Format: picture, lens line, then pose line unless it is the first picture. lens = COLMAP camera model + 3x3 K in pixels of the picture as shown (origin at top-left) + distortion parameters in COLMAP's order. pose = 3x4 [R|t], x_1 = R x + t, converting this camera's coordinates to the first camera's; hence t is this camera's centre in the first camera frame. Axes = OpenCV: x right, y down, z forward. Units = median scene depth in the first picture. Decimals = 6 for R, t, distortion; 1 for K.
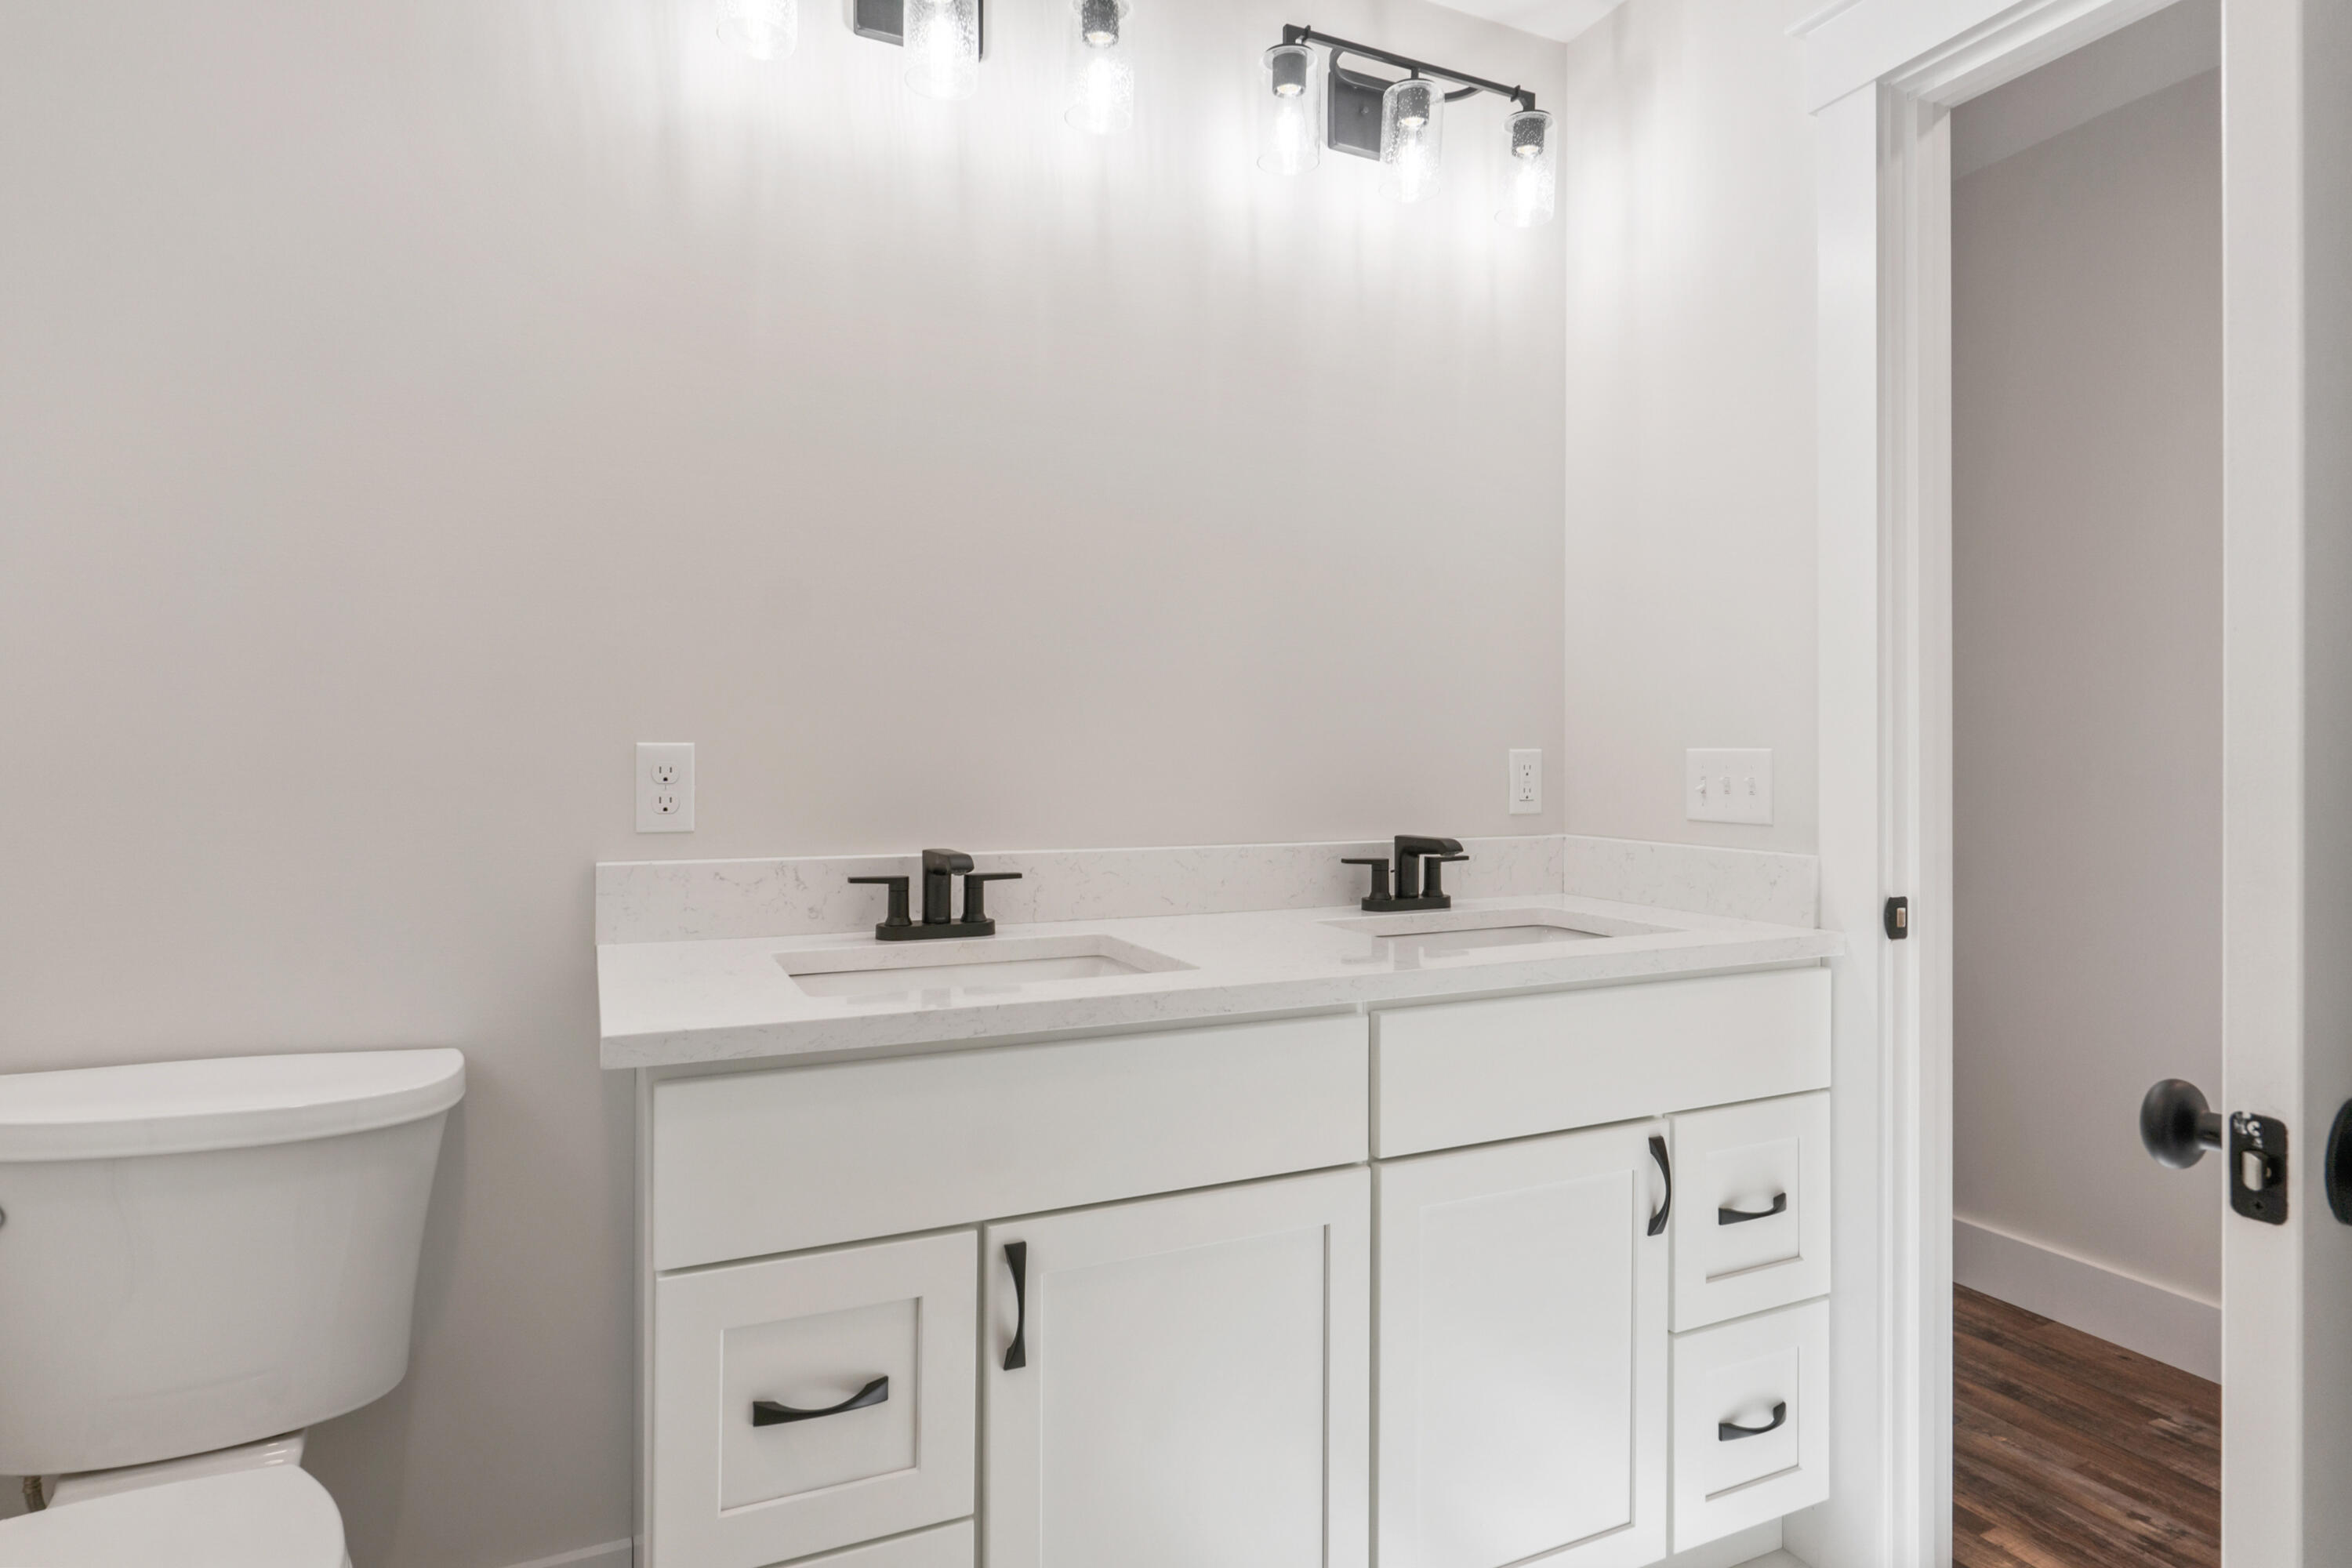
lens RADIAL K [[1268.5, 0, 1166.4], [0, 1268.5, 771.0], [0, 0, 1]] dist [-0.026457, 0.000634]
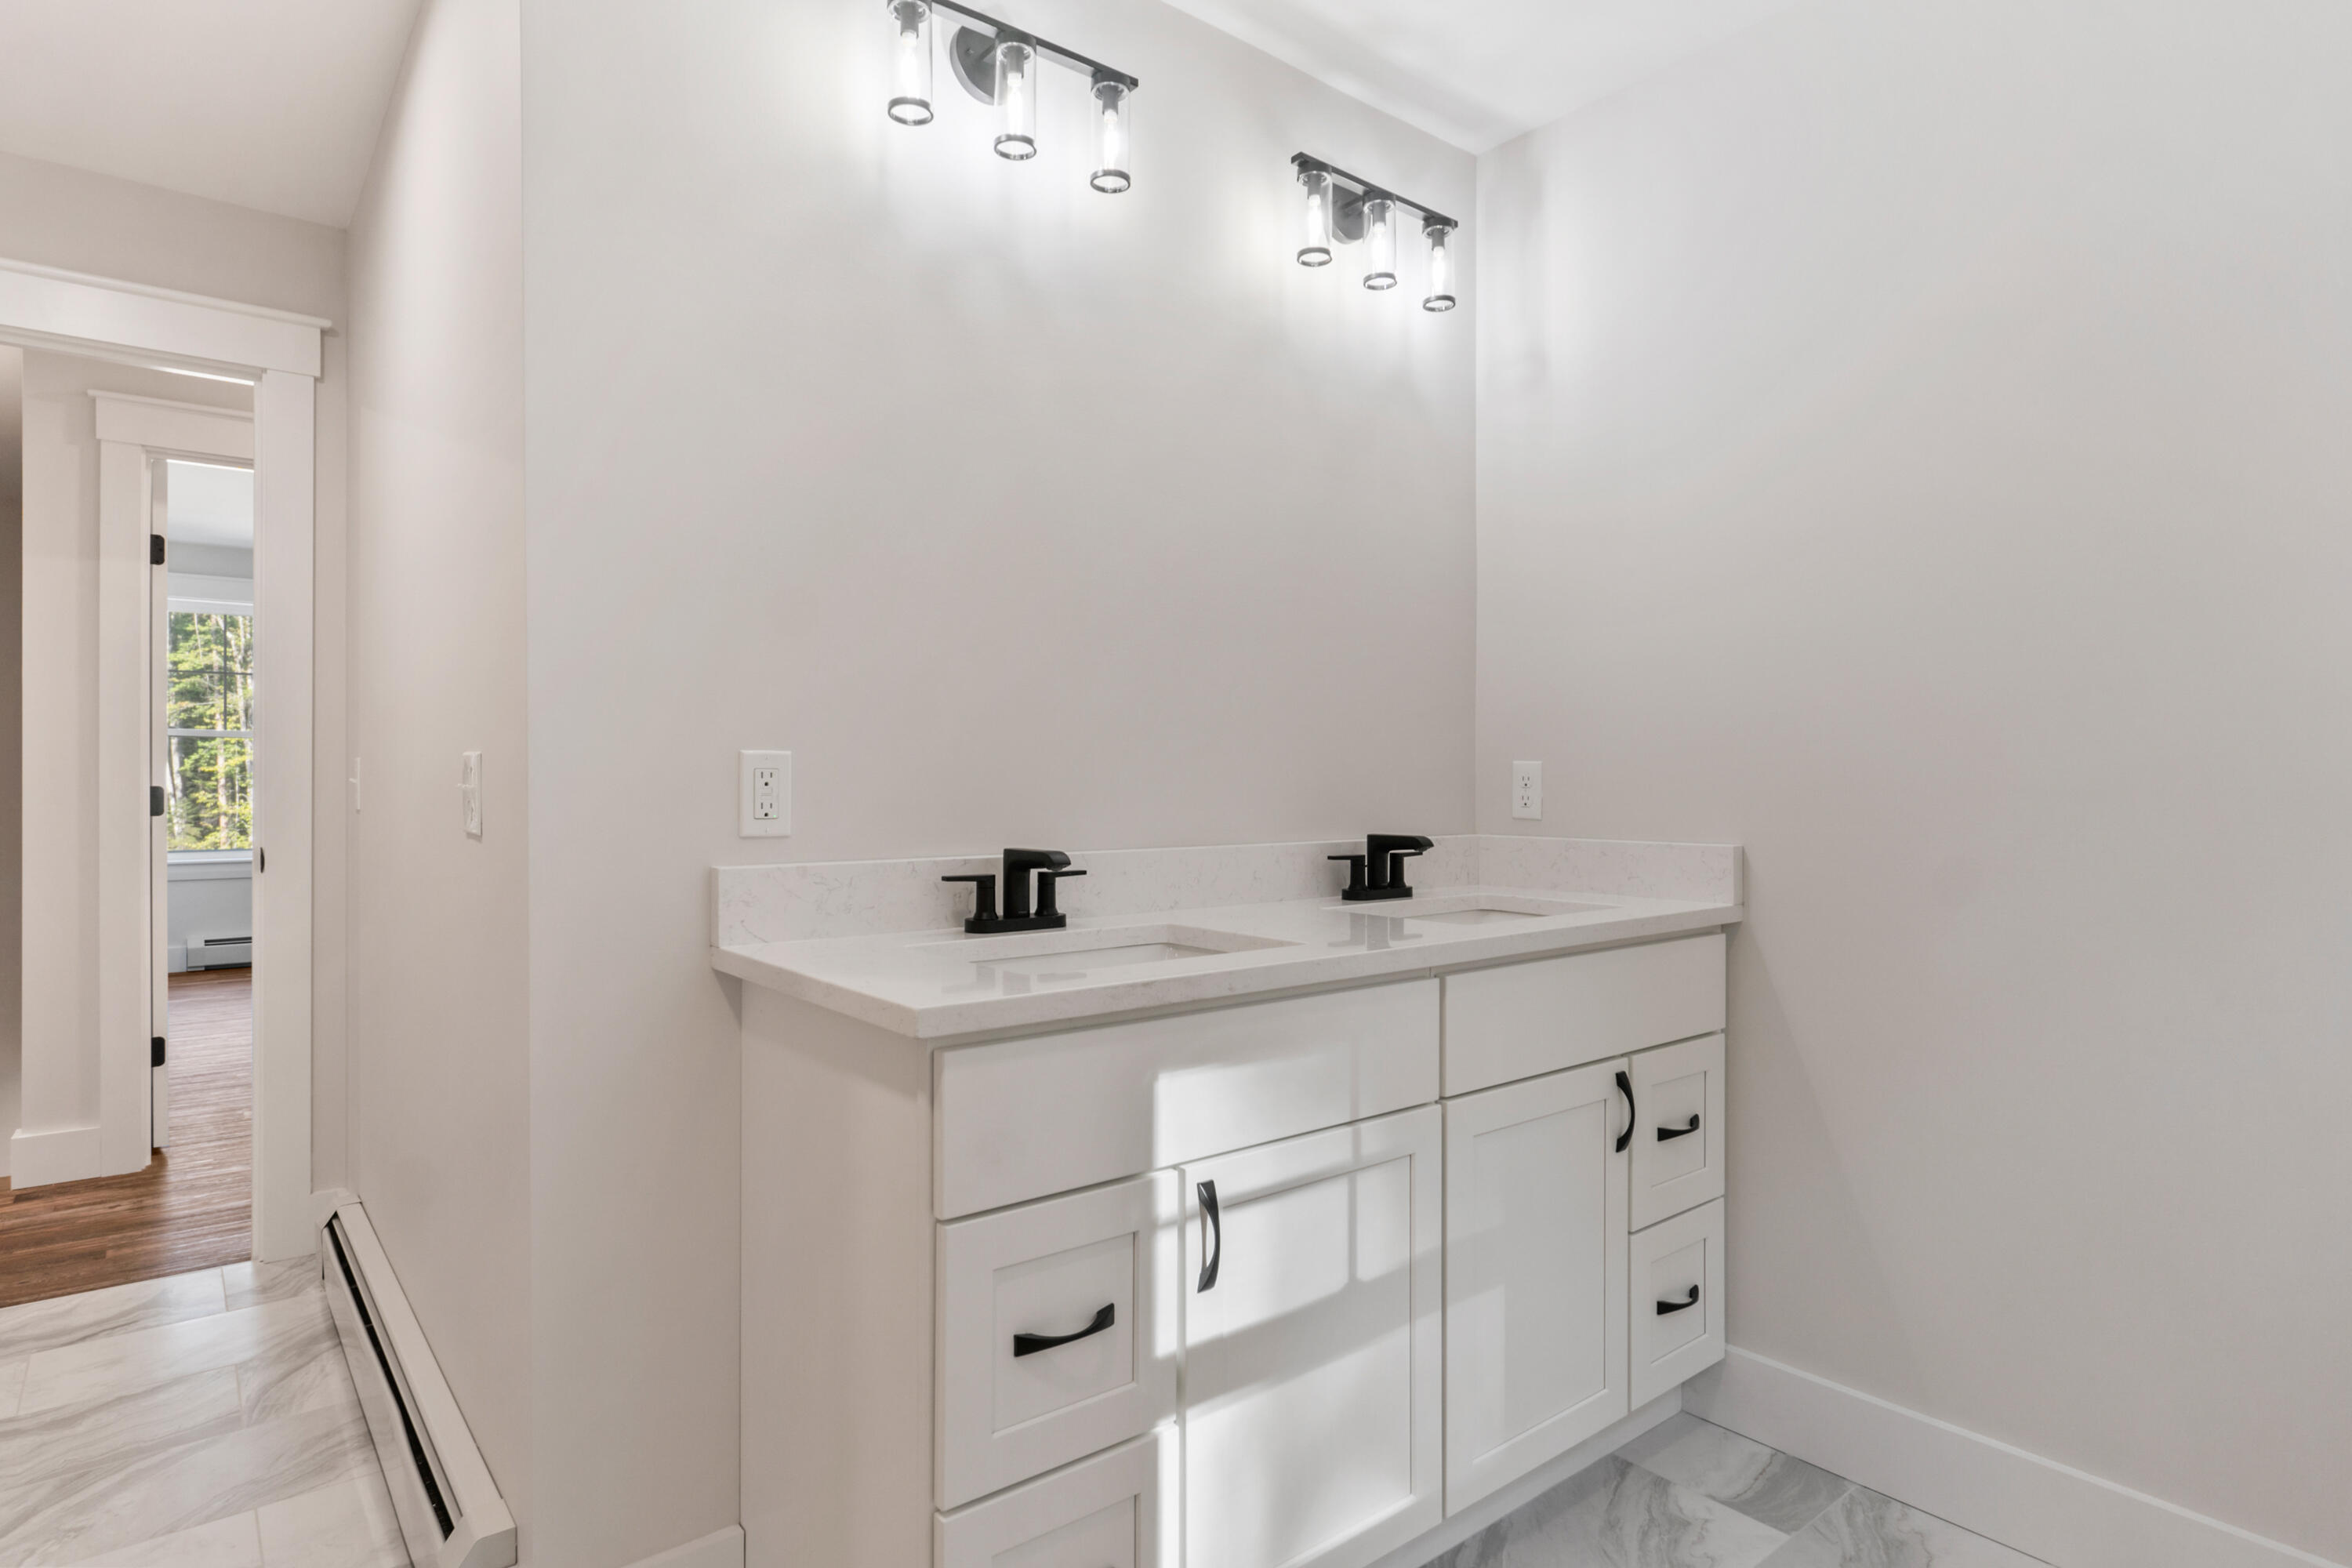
lens RADIAL K [[1268.5, 0, 1189.0], [0, 1268.5, 786.3], [0, 0, 1]] dist [-0.026457, 0.000634]
pose [[0.969171, -0.003436, 0.246365, -0.309299], [0.004200, 0.999988, -0.002575, 0.011615], [-0.246353, 0.003530, 0.969174, -0.089080]]
